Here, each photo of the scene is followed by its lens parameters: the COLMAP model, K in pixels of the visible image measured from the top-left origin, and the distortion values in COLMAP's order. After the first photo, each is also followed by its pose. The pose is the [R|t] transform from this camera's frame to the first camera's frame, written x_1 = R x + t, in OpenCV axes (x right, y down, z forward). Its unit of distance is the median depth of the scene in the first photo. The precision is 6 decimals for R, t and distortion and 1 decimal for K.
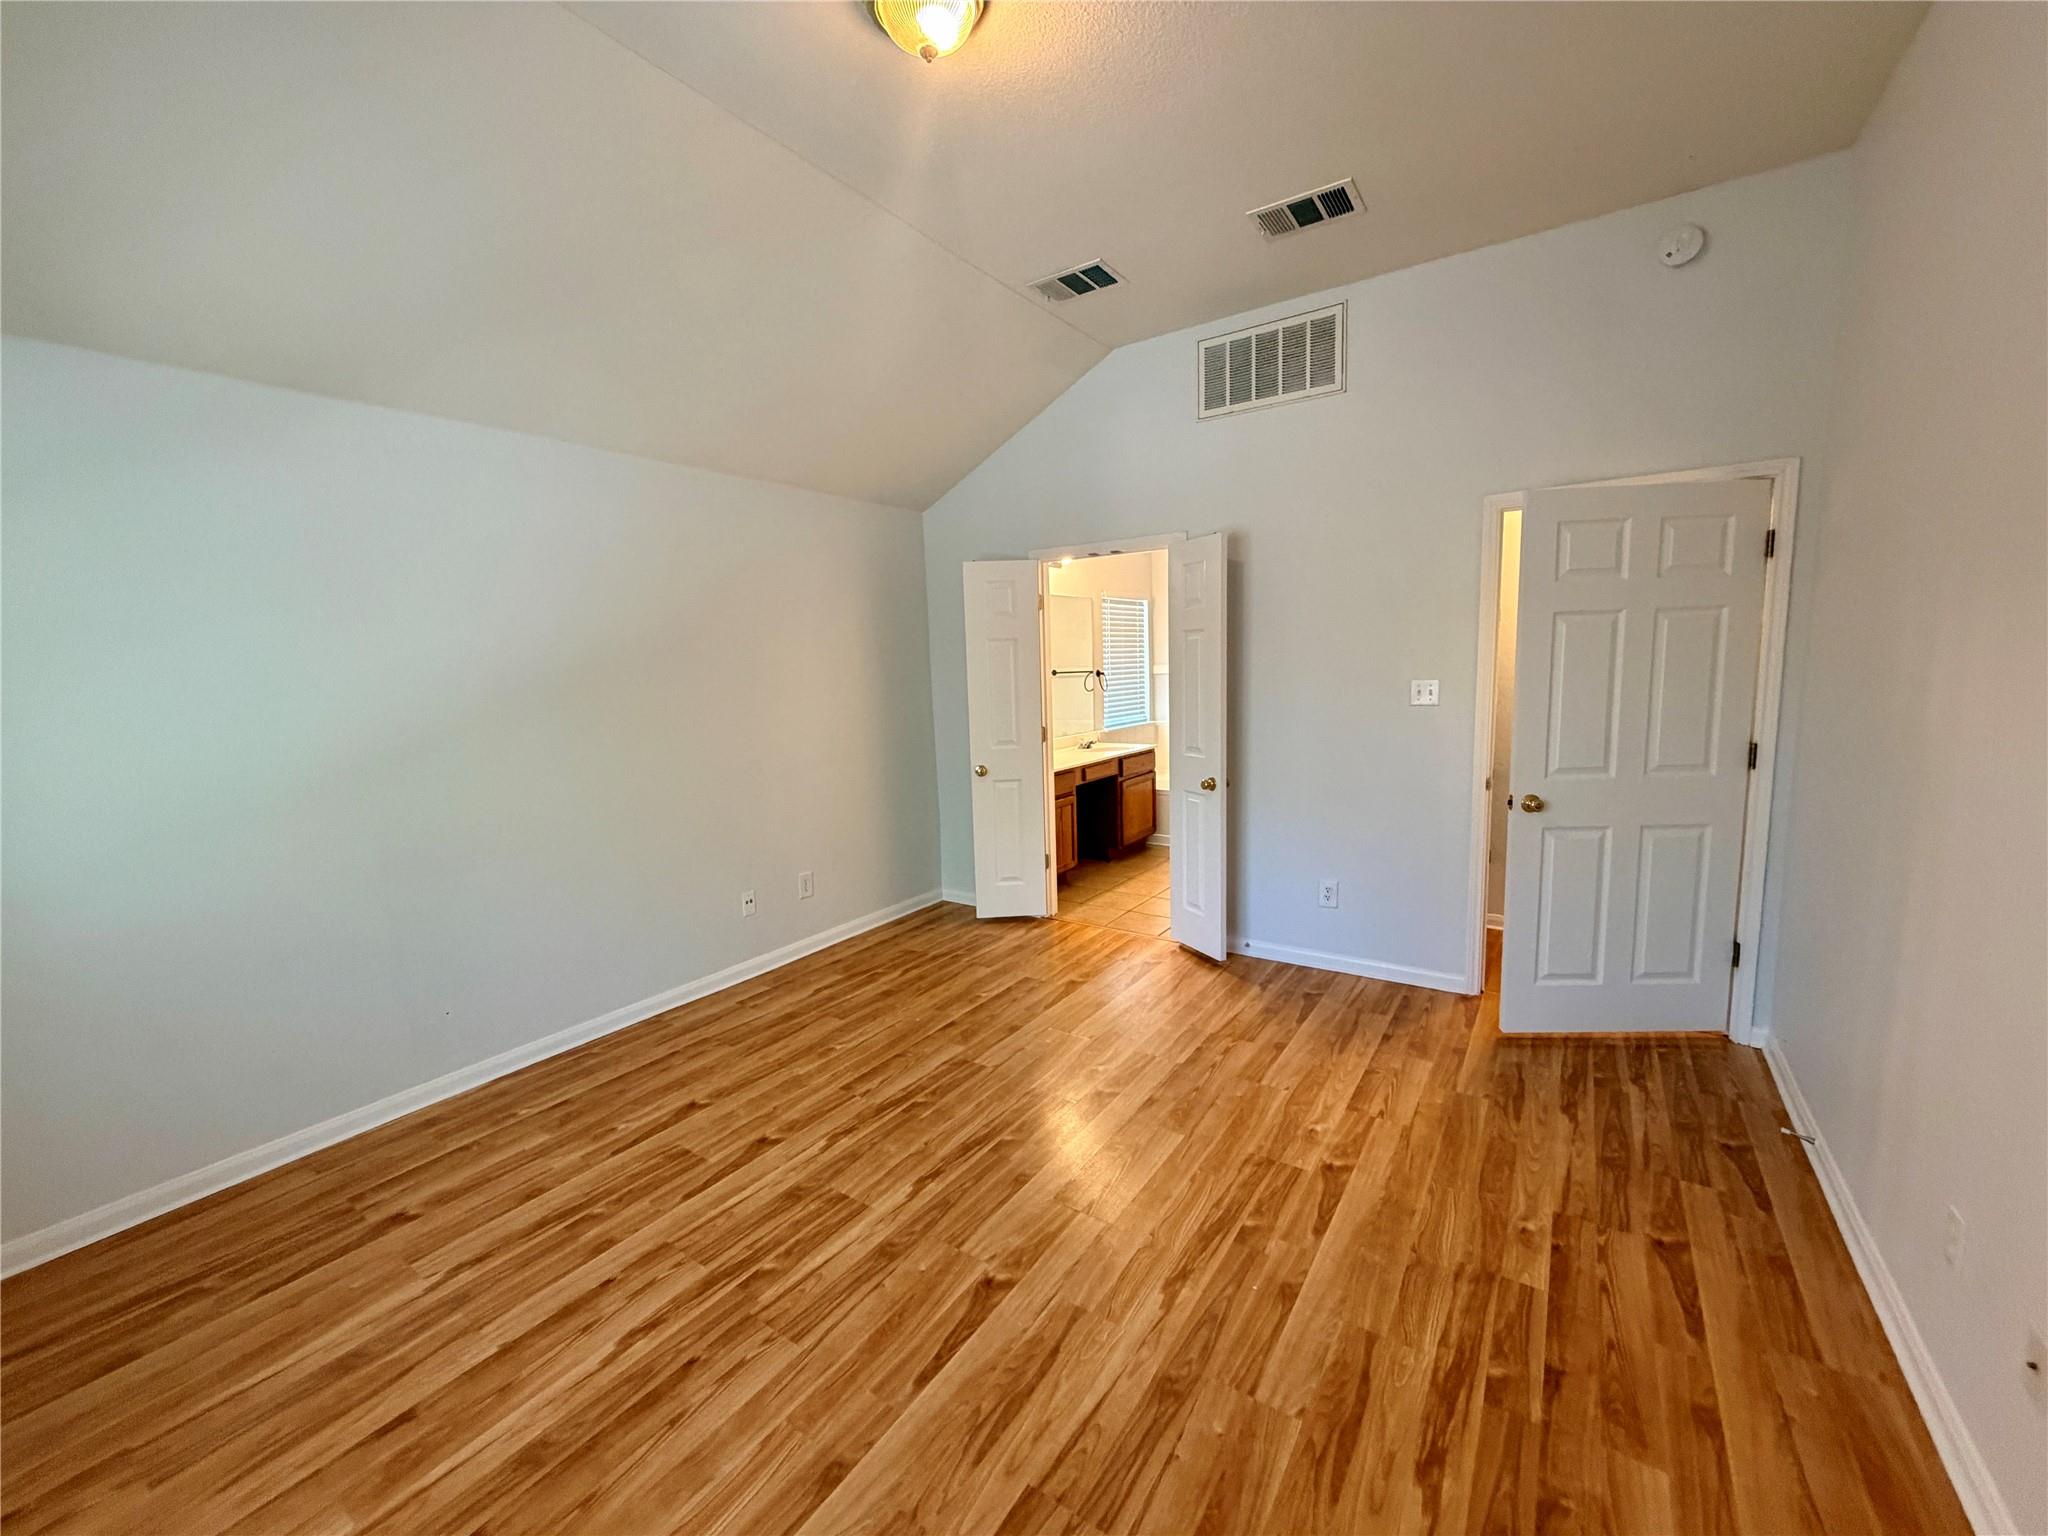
lens RADIAL K [[815.4, 0, 1028.0], [0, 815.4, 770.8], [0, 0, 1]] dist [-0.000660, 0.000199]
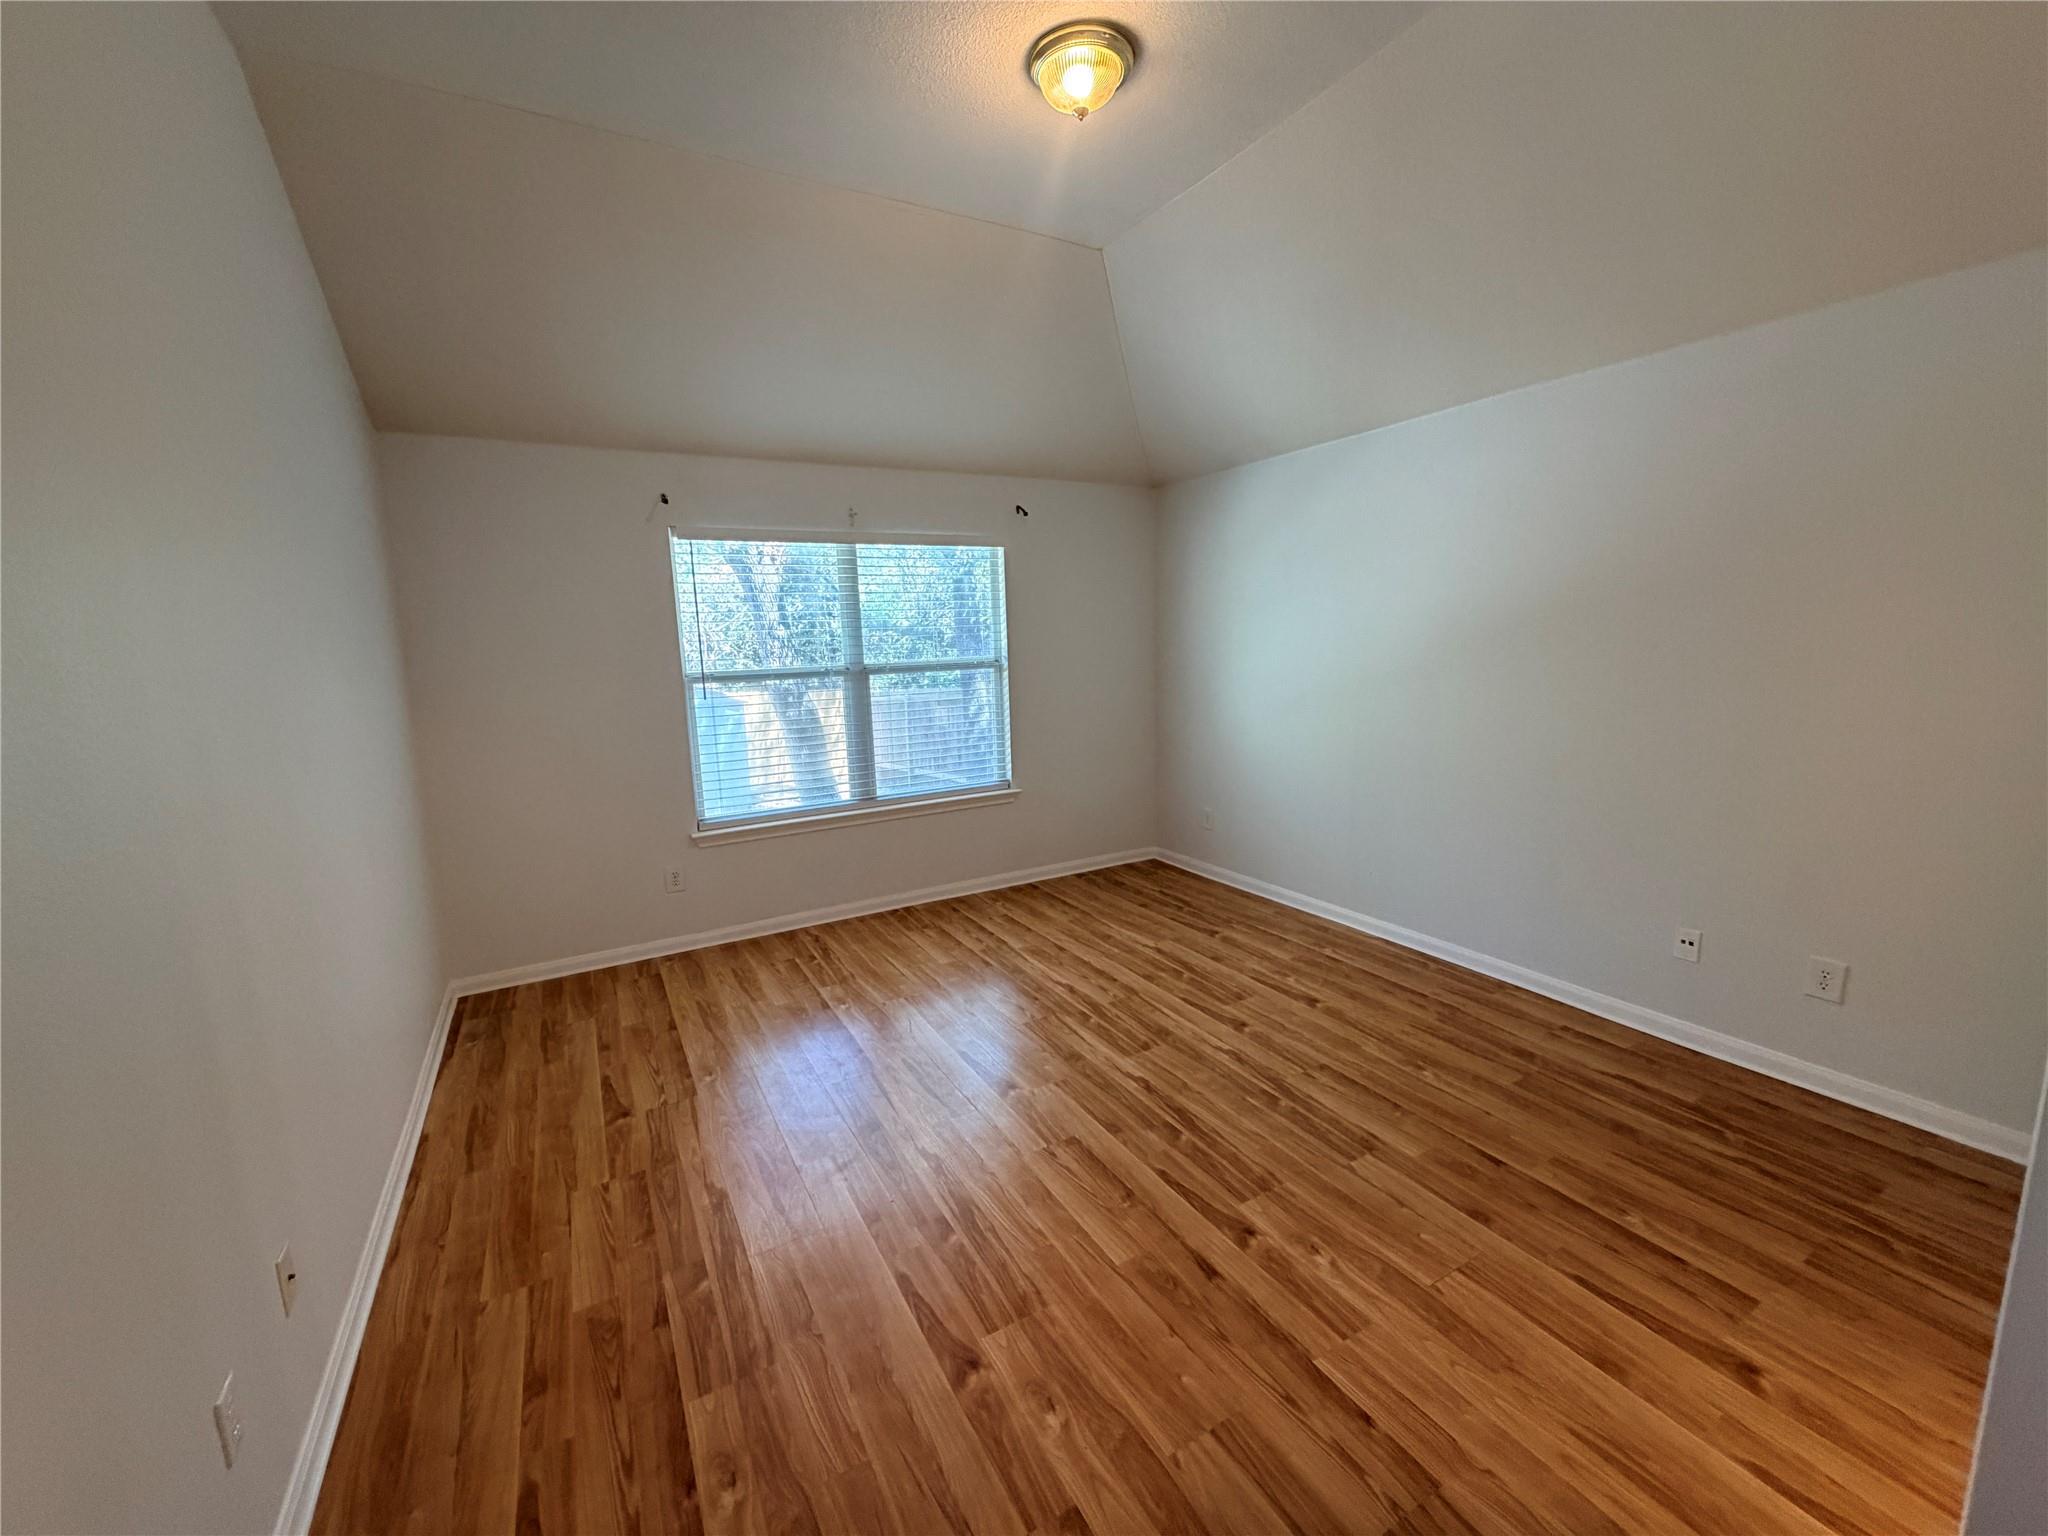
lens RADIAL K [[815.4, 0, 1038.4], [0, 815.4, 772.6], [0, 0, 1]] dist [-0.000660, 0.000199]
pose [[-0.434737, 0.194858, -0.879223, 0.808180], [-0.077522, 0.964589, 0.252109, -0.196352], [0.897215, 0.177760, -0.404237, 1.145877]]
